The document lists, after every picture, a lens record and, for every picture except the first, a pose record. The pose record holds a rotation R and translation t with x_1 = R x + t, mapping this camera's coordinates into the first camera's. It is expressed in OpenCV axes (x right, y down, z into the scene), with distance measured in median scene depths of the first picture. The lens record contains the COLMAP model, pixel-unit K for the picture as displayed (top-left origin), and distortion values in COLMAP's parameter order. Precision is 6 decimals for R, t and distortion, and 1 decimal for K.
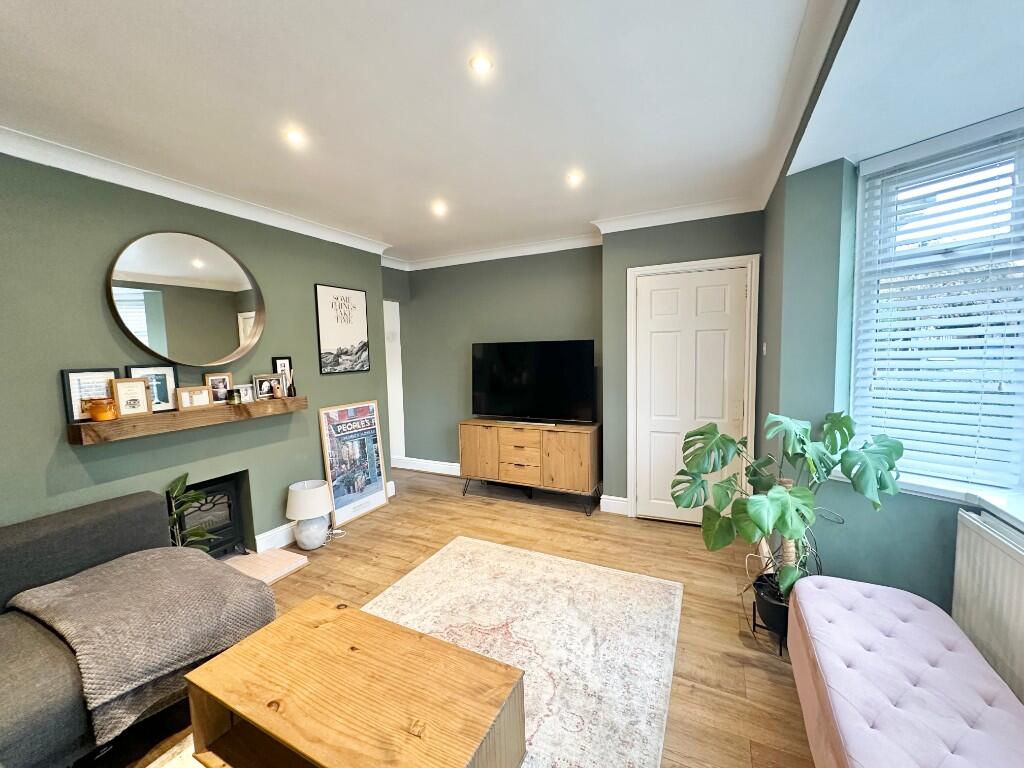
lens RADIAL K [[408.0, 0, 512.0], [0, 408.0, 386.0], [0, 0, 1]] dist [-0.002375, 0.000349]
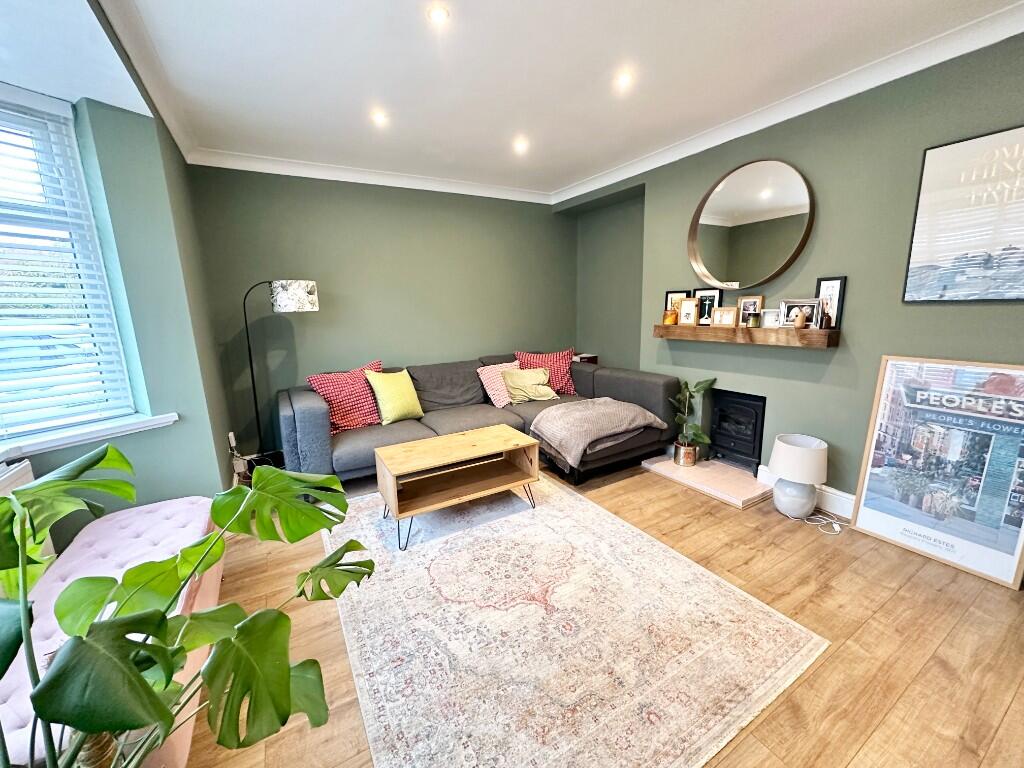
lens RADIAL K [[408.0, 0, 513.7], [0, 408.0, 386.3], [0, 0, 1]] dist [-0.002375, 0.000349]
pose [[-0.543328, 0.206495, -0.813729, 0.471933], [-0.029571, 0.963969, 0.264365, -0.061782], [0.839000, 0.167700, -0.517645, 0.983555]]
